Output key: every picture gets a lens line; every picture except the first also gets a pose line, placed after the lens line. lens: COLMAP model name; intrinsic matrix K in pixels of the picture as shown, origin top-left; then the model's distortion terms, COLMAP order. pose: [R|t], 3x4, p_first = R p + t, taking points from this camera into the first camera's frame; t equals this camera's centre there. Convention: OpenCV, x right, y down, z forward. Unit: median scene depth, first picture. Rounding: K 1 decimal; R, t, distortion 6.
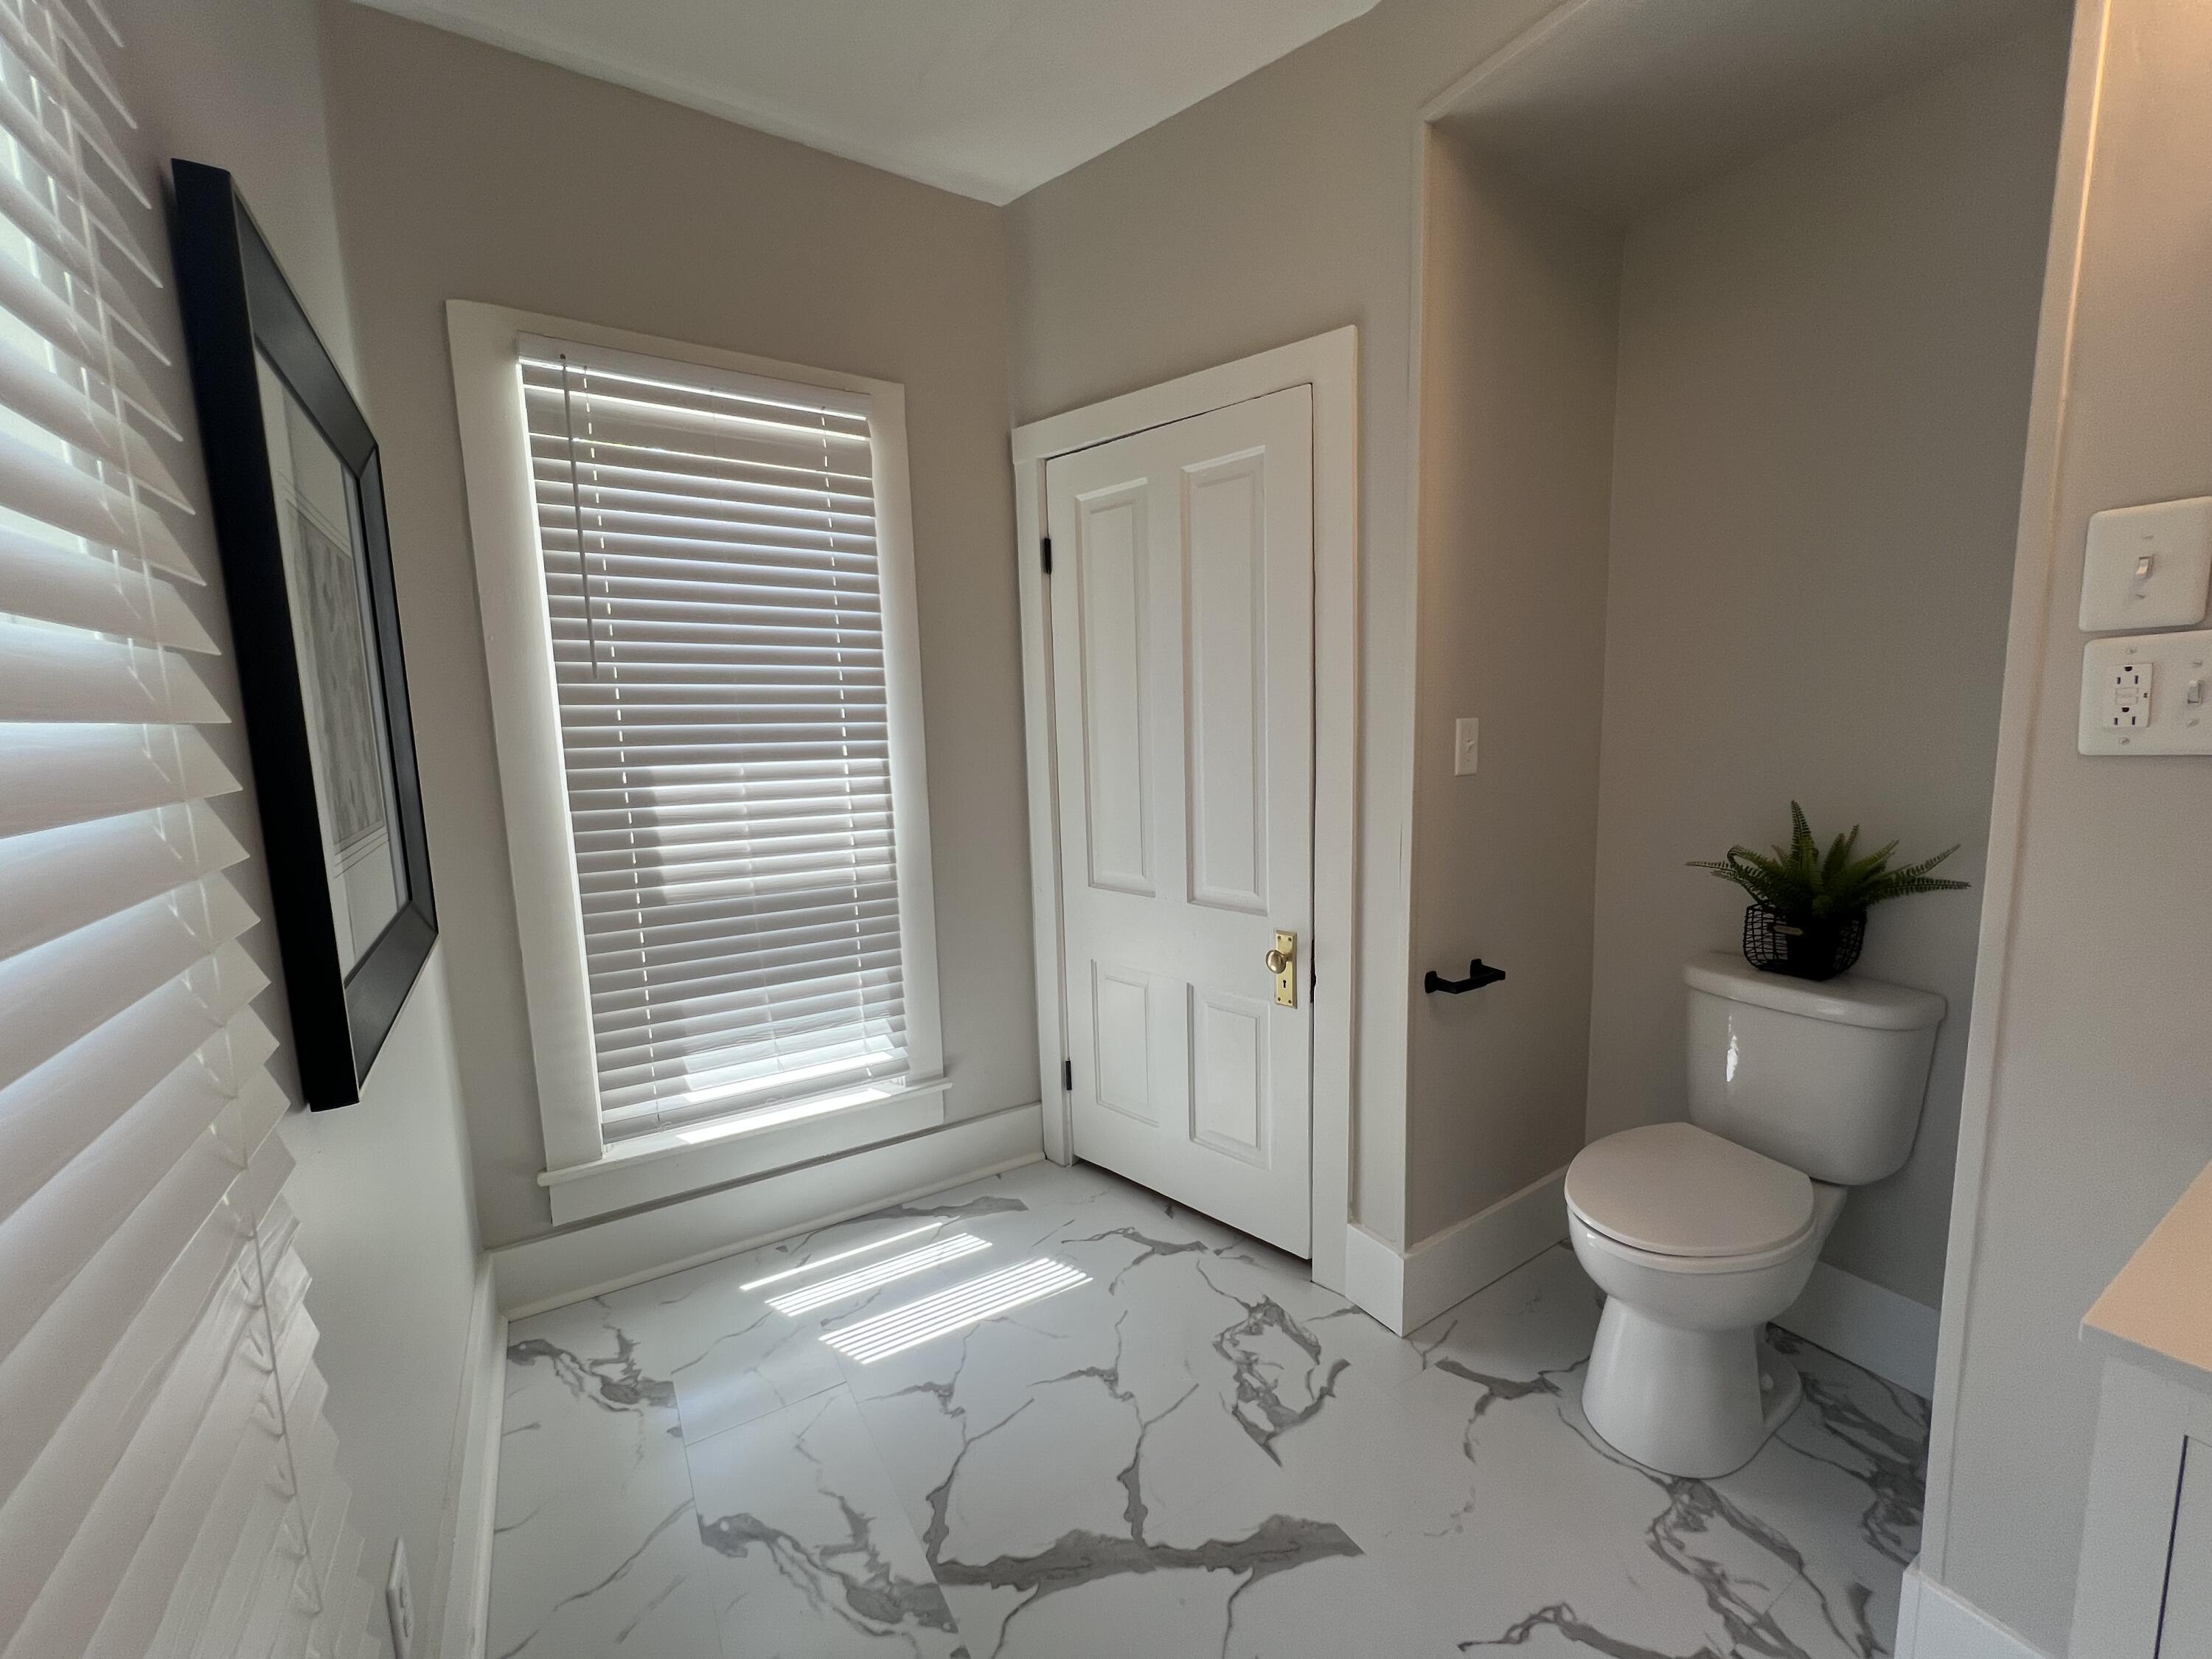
lens RADIAL K [[882.7, 0, 1103.6], [0, 882.7, 832.9], [0, 0, 1]] dist [-0.003749, 0.000597]
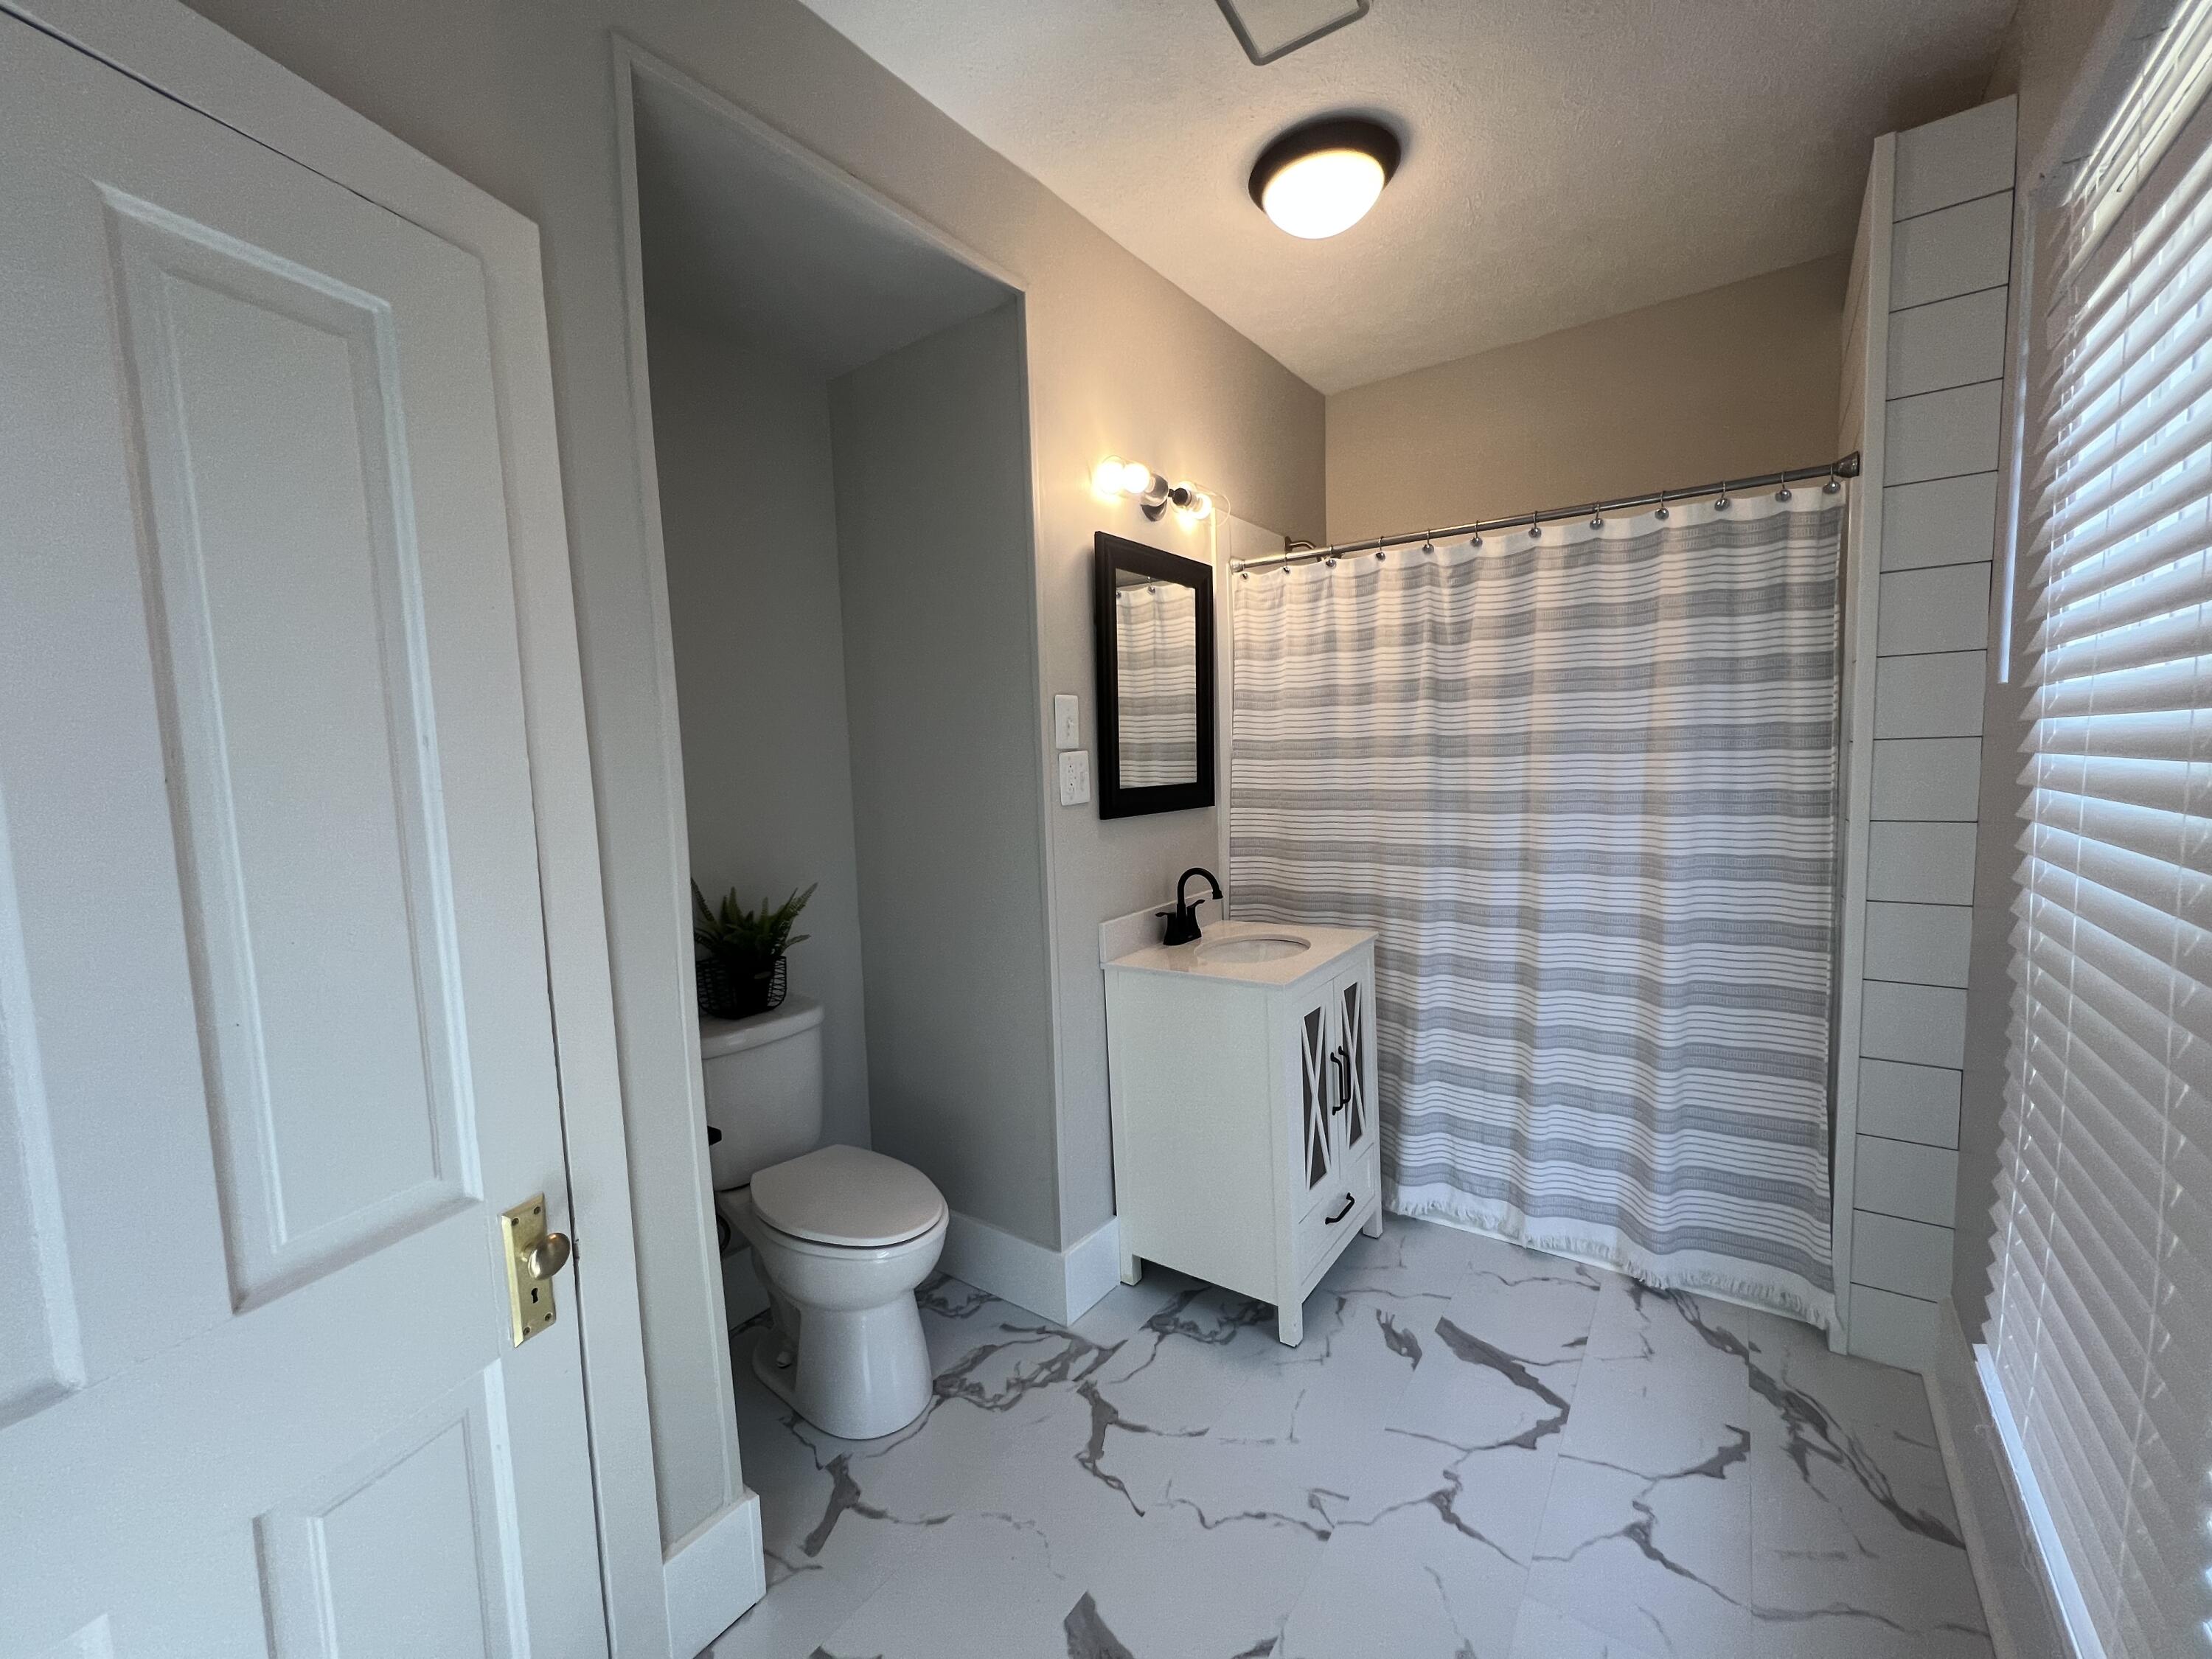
lens RADIAL K [[882.7, 0, 1106.0], [0, 882.7, 831.7], [0, 0, 1]] dist [-0.003749, 0.000597]
pose [[-0.386657, -0.042206, 0.921257, -0.608457], [0.163193, 0.980056, 0.113393, -0.168745], [-0.907670, 0.194187, -0.372058, 1.146214]]
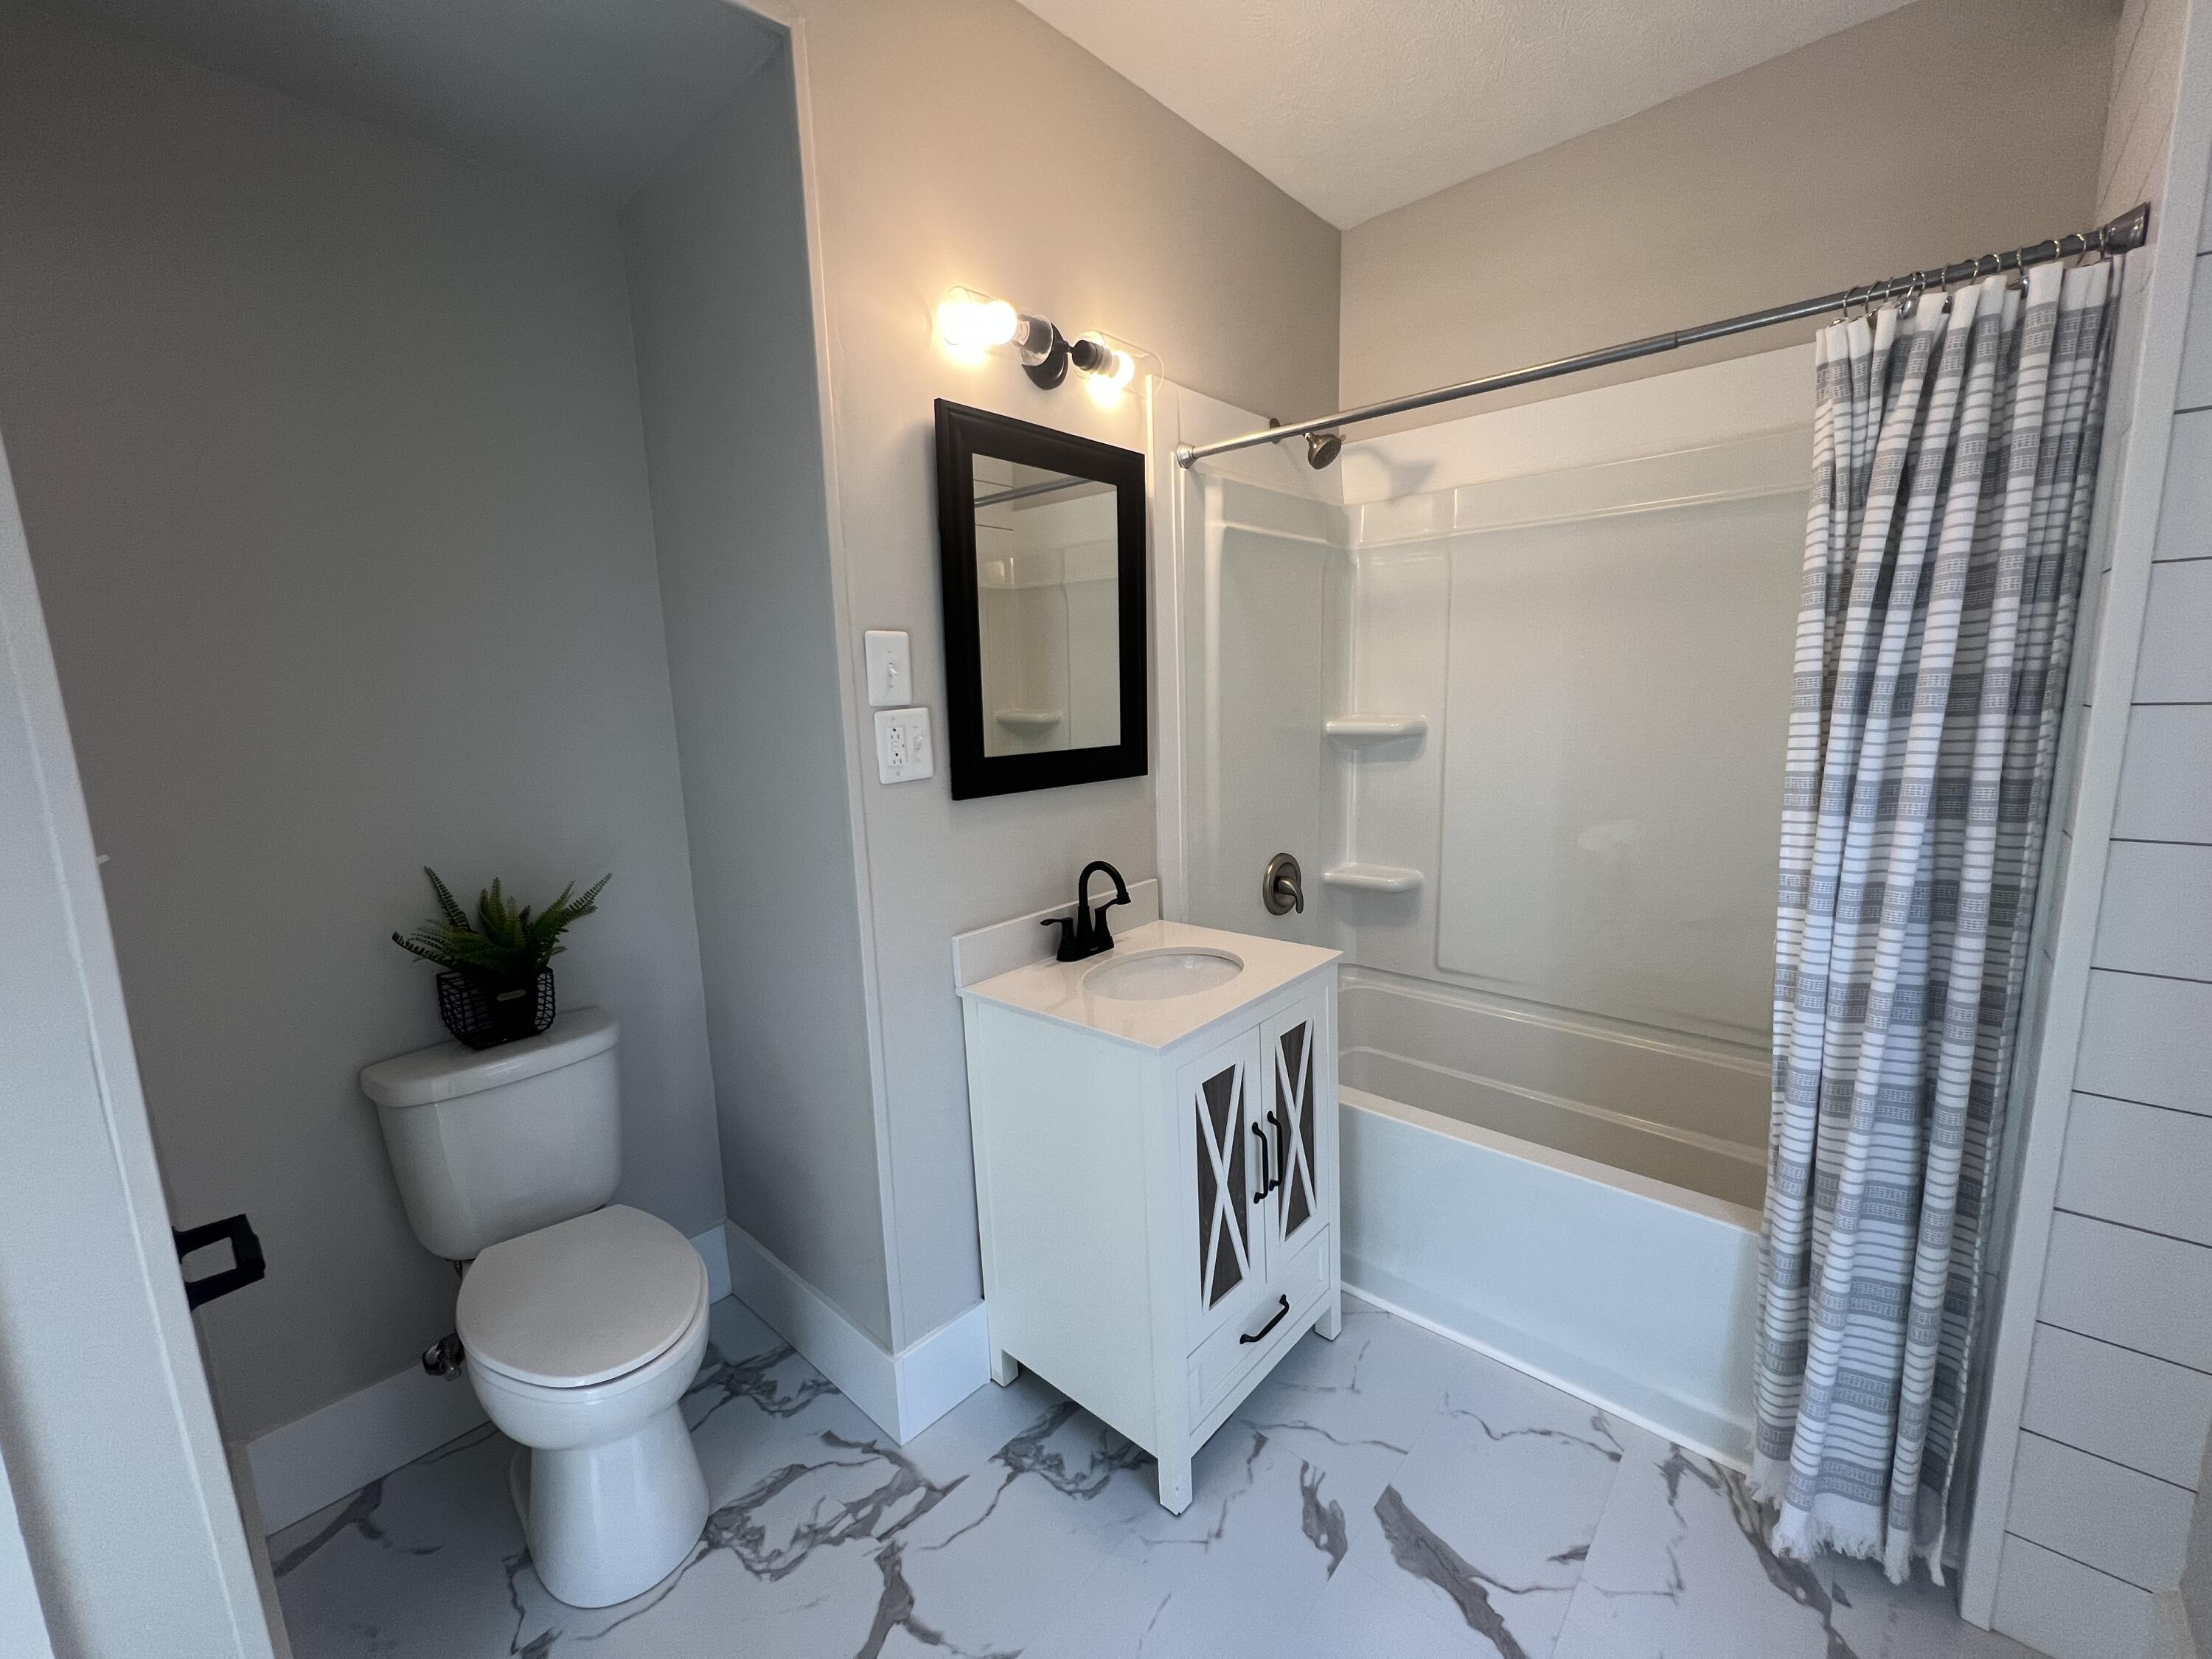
lens RADIAL K [[882.7, 0, 1106.8], [0, 882.7, 831.1], [0, 0, 1]] dist [-0.003749, 0.000597]
pose [[-0.286300, -0.117893, 0.950860, -0.345466], [0.162469, 0.972057, 0.169440, -0.139543], [-0.944265, 0.202996, -0.259146, 0.700055]]
